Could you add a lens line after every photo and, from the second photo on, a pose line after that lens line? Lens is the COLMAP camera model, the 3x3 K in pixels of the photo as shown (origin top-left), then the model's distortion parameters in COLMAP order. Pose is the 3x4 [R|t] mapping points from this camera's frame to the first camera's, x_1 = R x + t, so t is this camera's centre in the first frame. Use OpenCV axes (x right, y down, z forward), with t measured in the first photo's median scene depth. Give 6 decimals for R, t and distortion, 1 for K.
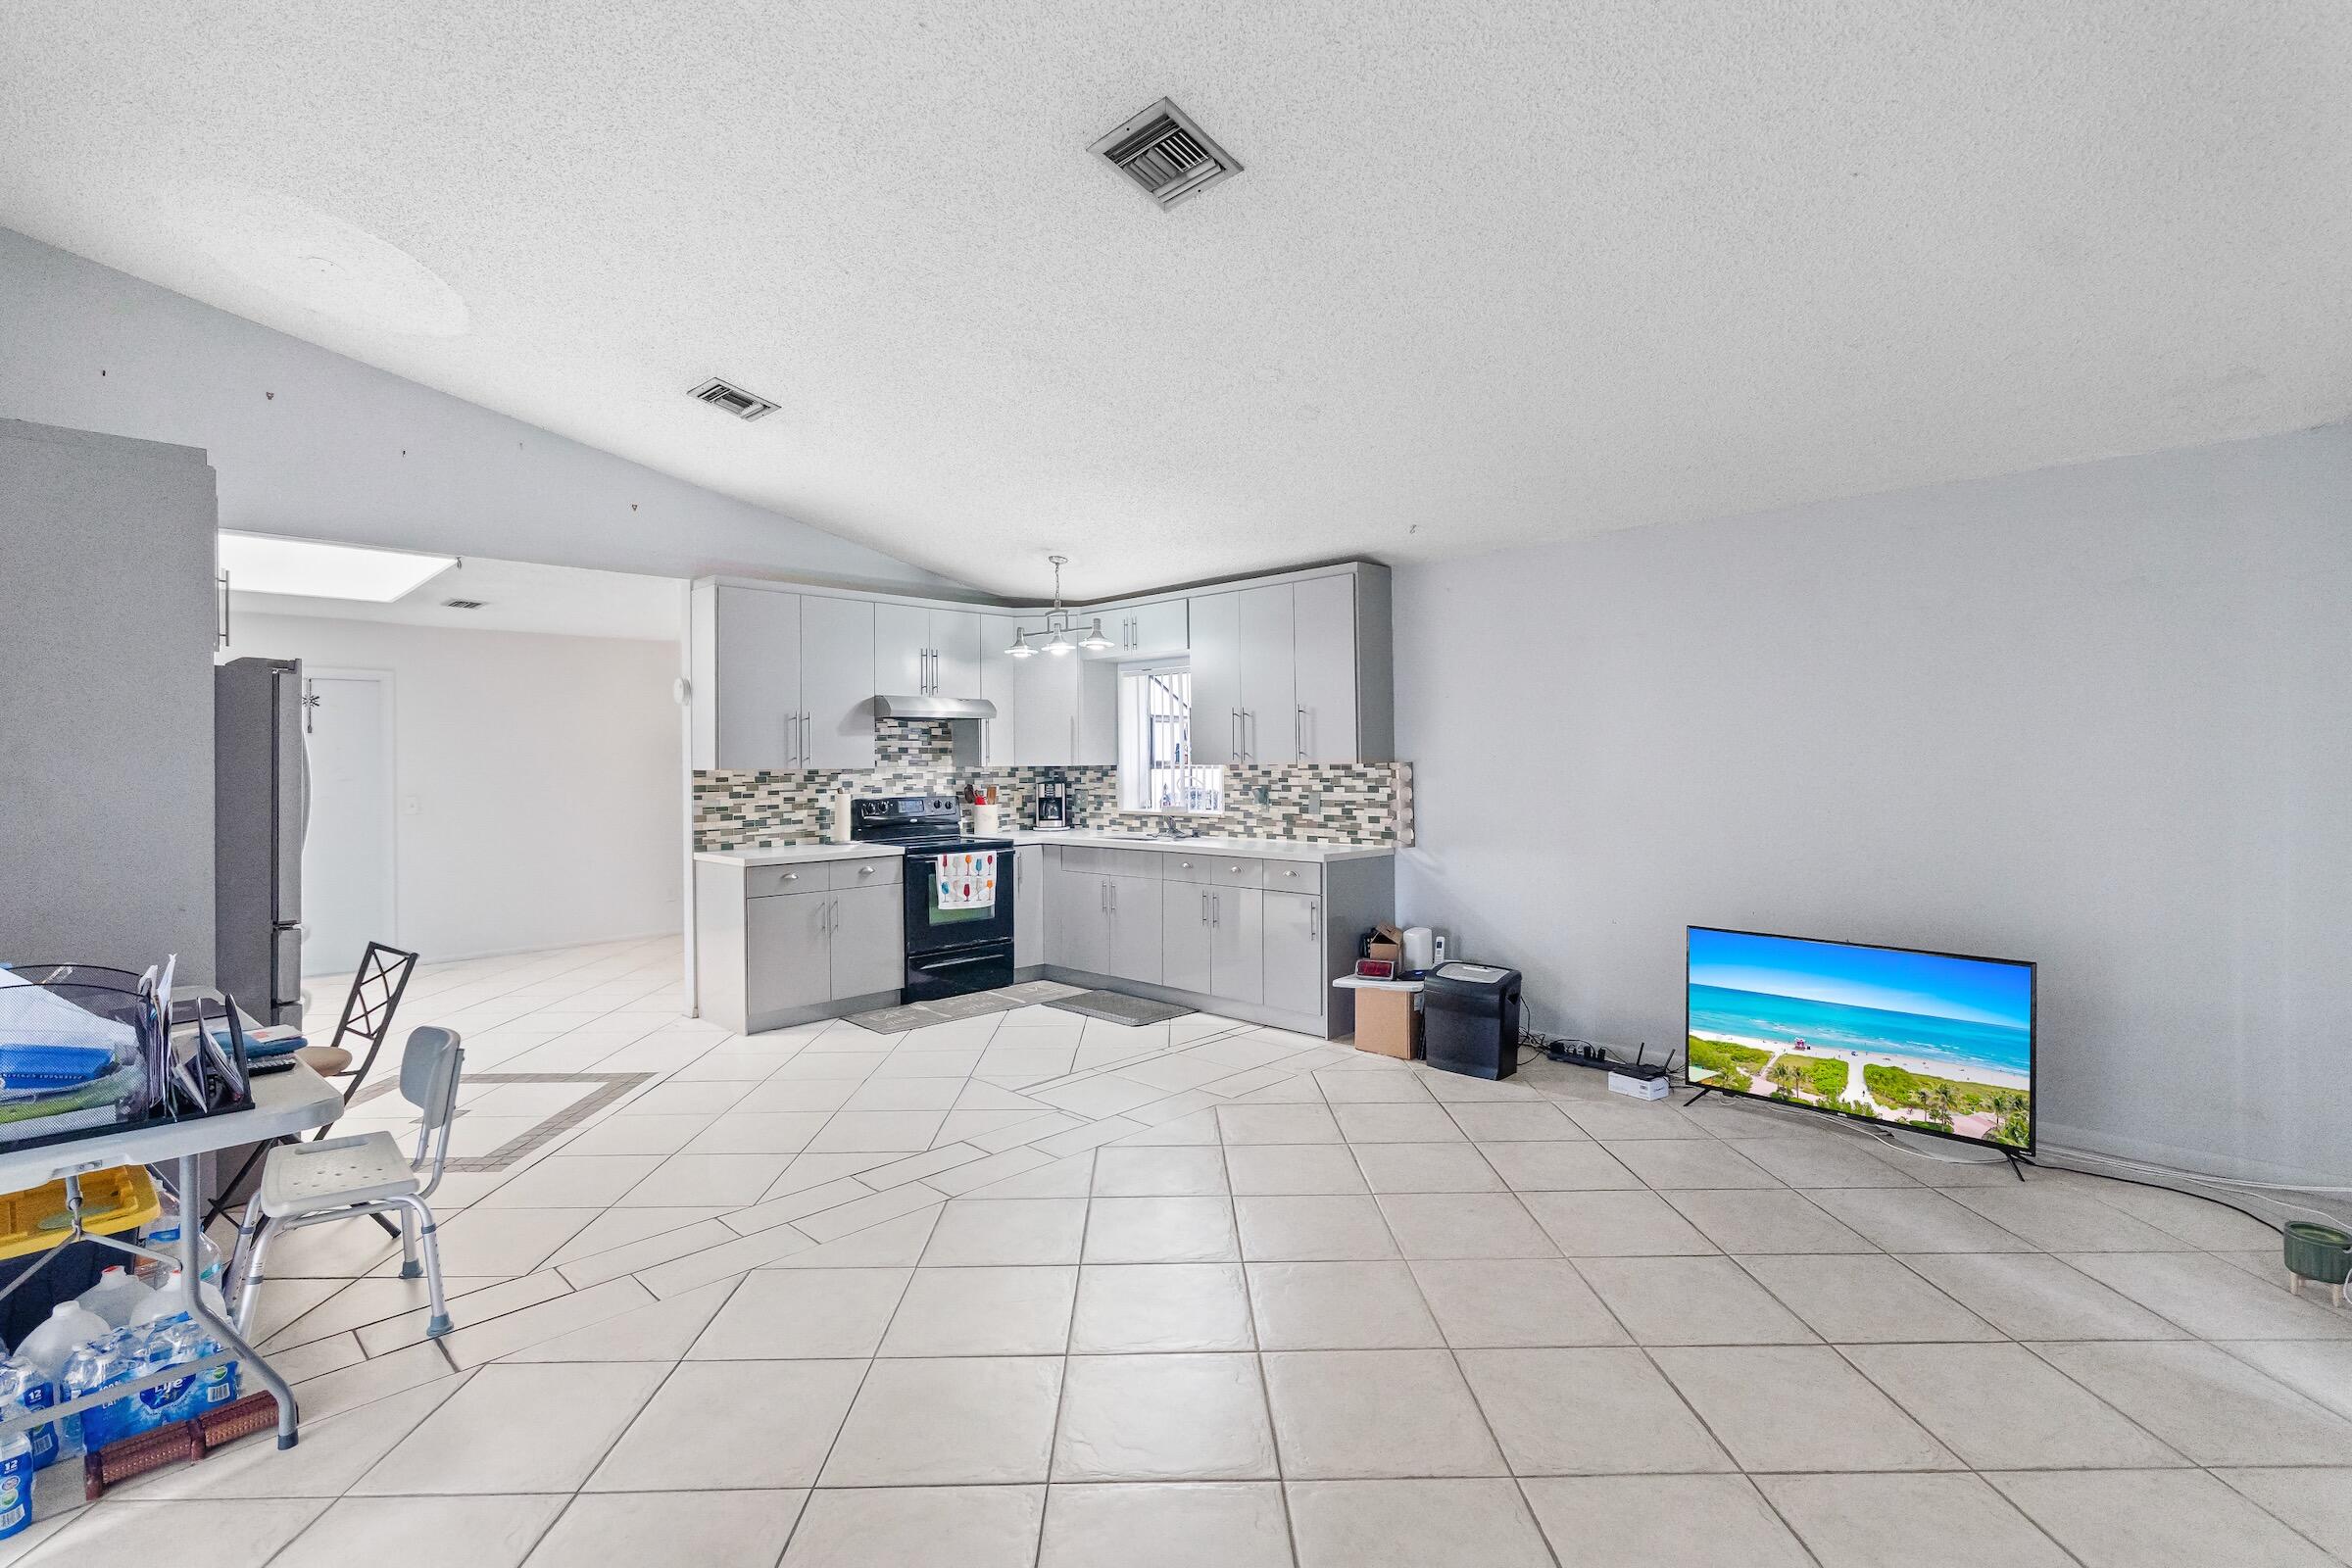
lens RADIAL K [[1059.6, 0, 1138.4], [0, 1059.6, 748.9], [0, 0, 1]] dist [-0.013739, 0.004782]
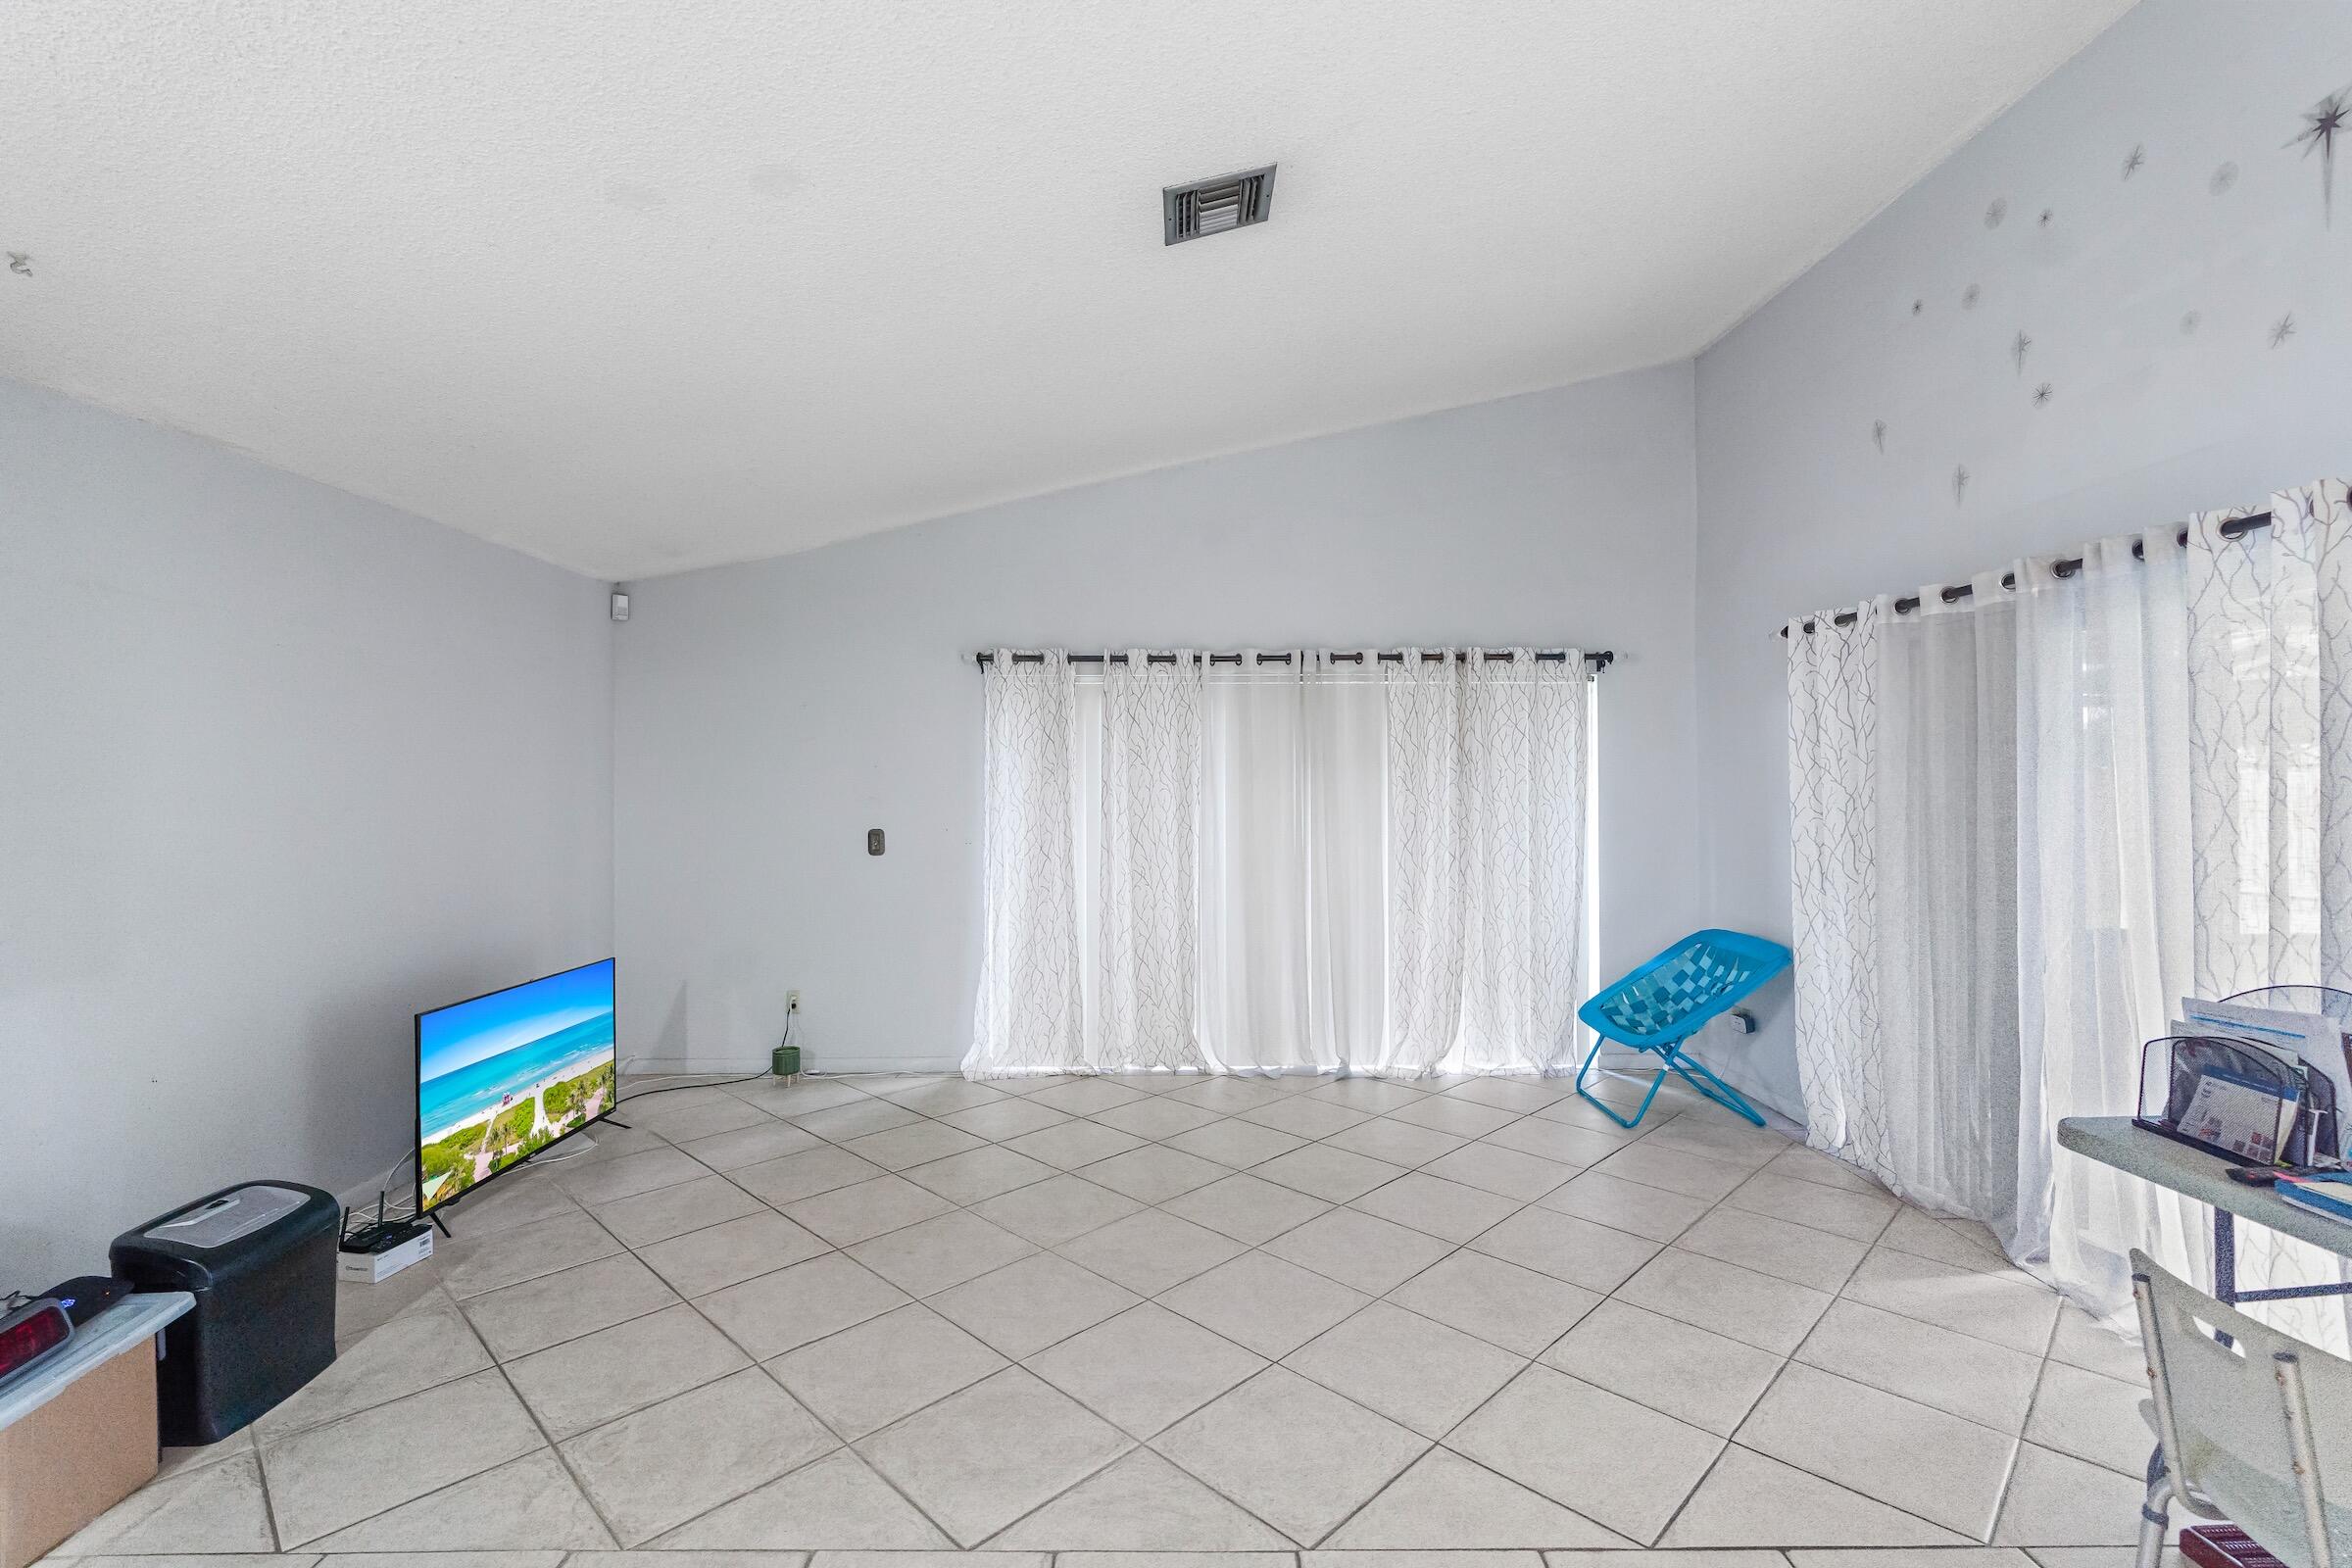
lens RADIAL K [[1059.6, 0, 1186.0], [0, 1059.6, 773.5], [0, 0, 1]] dist [-0.013739, 0.004782]
pose [[-0.713132, 0.010898, 0.700946, -0.305490], [-0.005789, 0.999754, -0.021434, 0.002381], [-0.701006, -0.019343, -0.712893, 0.799406]]
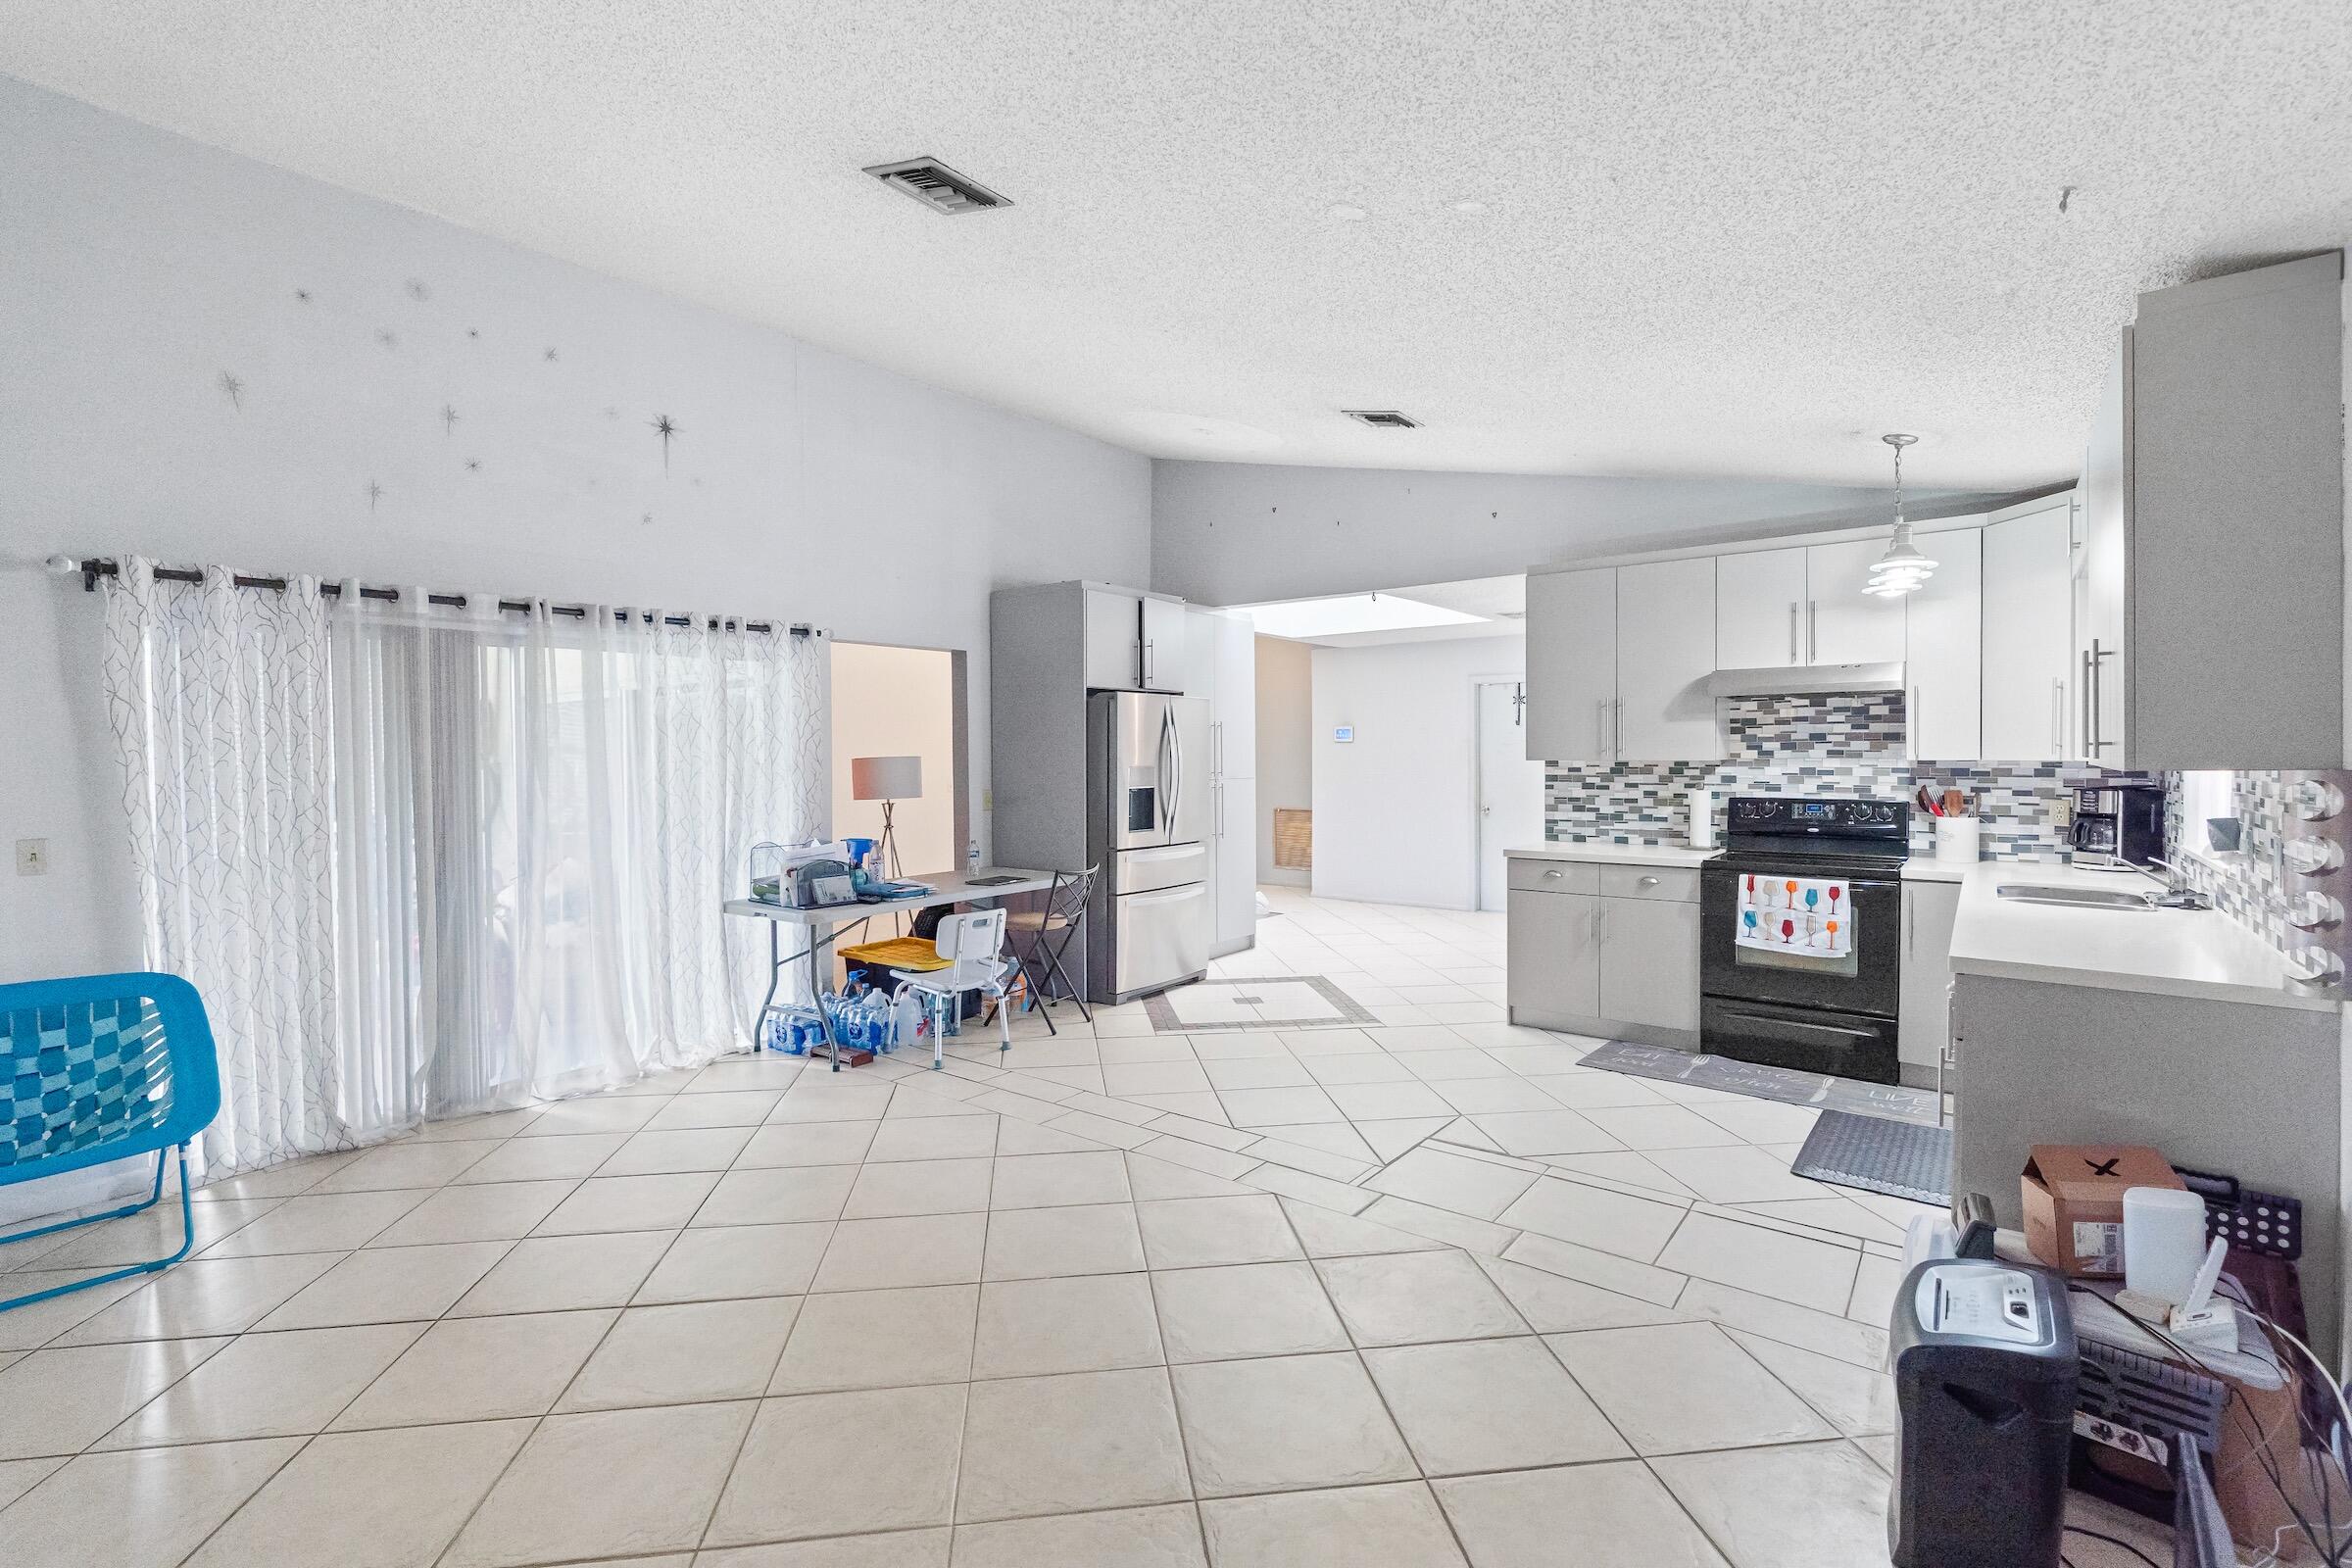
lens RADIAL K [[1059.6, 0, 1217.4], [0, 1059.6, 774.1], [0, 0, 1]] dist [-0.013739, 0.004782]
pose [[0.152532, 0.030606, -0.987825, 0.508266], [0.017015, 0.999291, 0.033589, -0.005258], [0.988152, -0.021931, 0.151903, 0.508135]]
